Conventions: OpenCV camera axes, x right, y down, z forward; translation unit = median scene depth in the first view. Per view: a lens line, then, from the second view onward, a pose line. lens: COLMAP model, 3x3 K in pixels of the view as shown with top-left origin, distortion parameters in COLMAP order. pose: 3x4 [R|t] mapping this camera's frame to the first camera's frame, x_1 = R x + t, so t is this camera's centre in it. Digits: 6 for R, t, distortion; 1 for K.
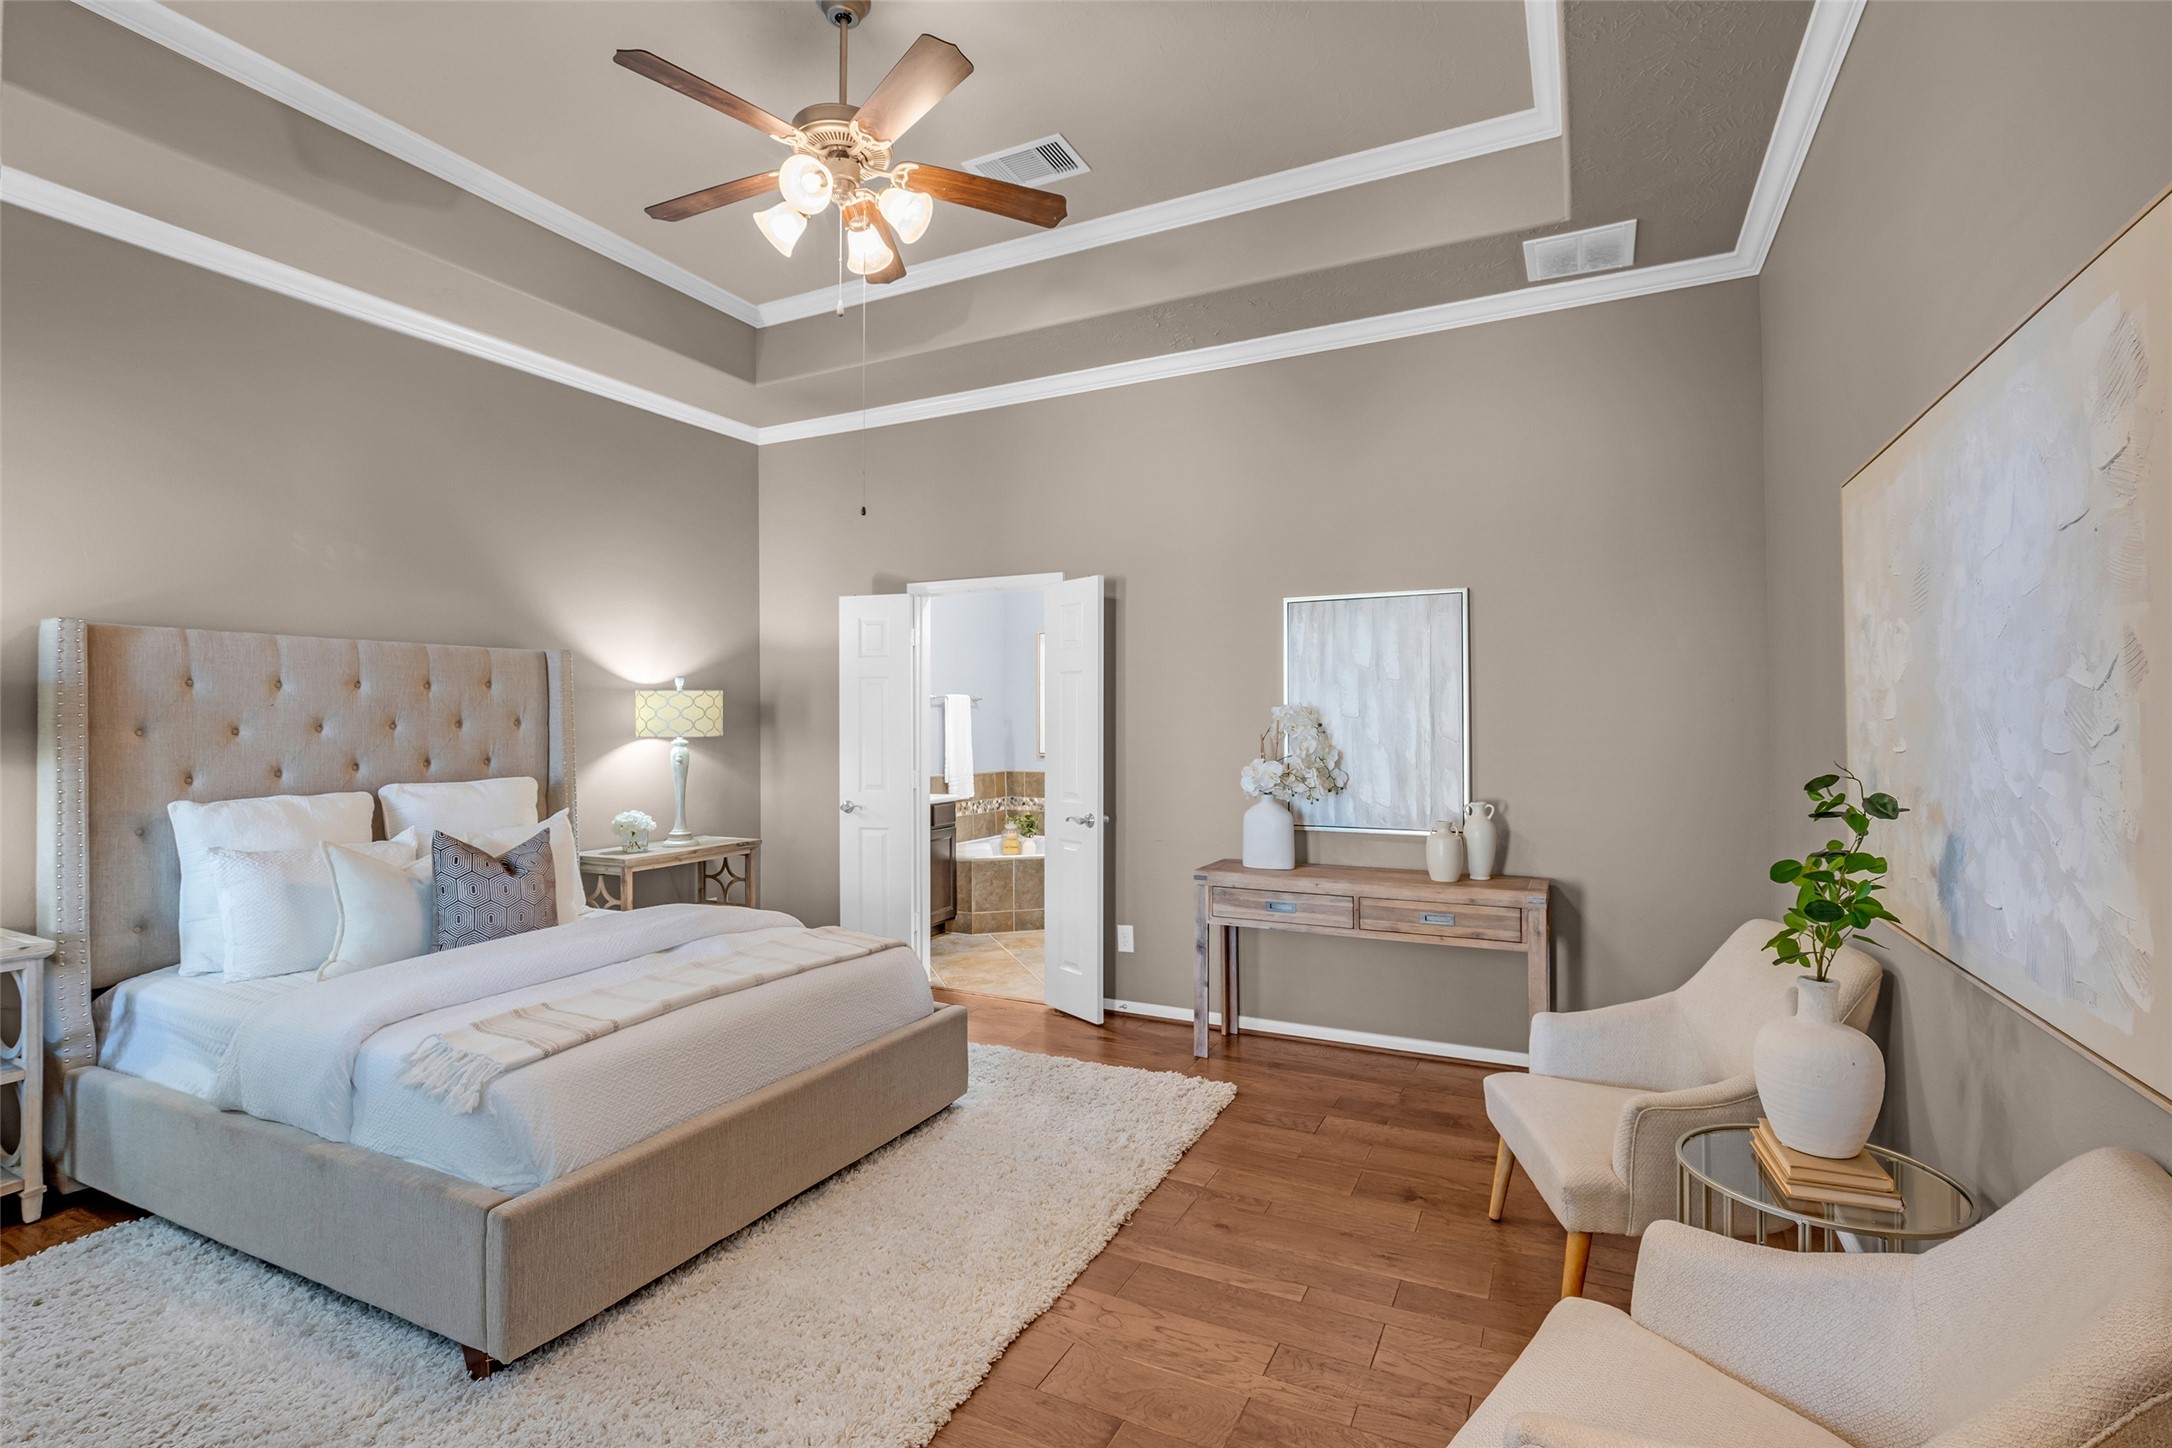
lens RADIAL K [[1007.0, 0, 1079.4], [0, 1007.0, 694.0], [0, 0, 1]] dist [-0.023680, 0.006991]
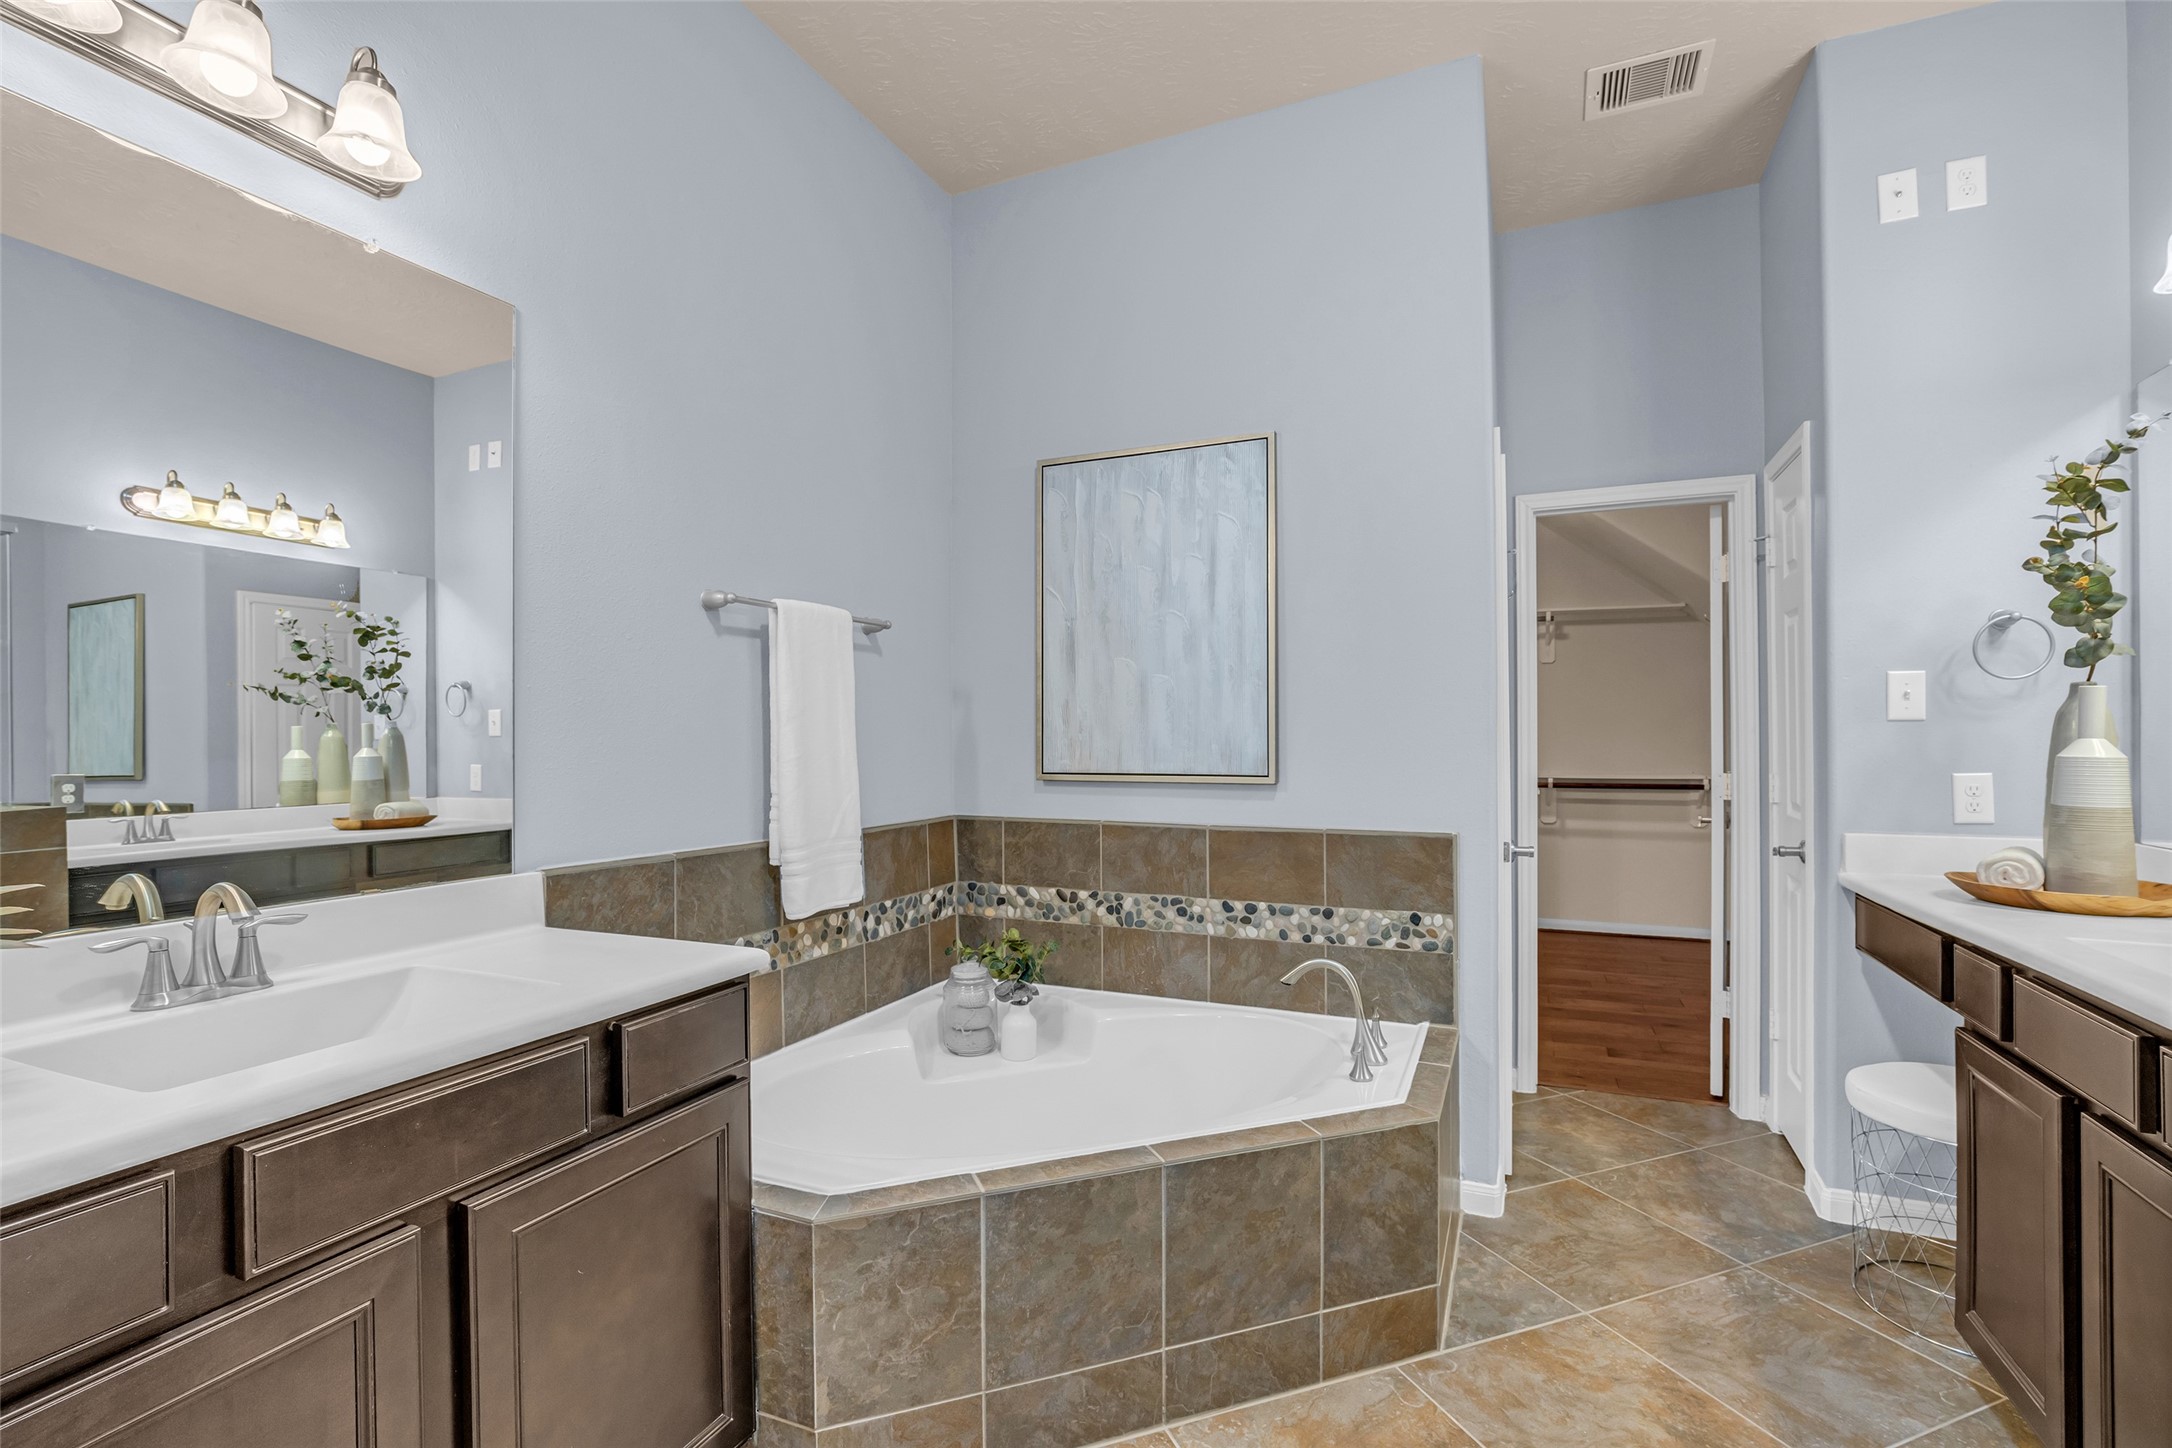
lens RADIAL K [[986.4, 0, 1078.9], [0, 986.4, 733.8], [0, 0, 1]] dist [-0.022917, 0.005950]
pose [[0.998945, 0.001109, 0.045915, -0.044203], [-0.002550, 0.999505, 0.031350, 0.032426], [-0.045857, -0.031434, 0.998453, 0.636261]]
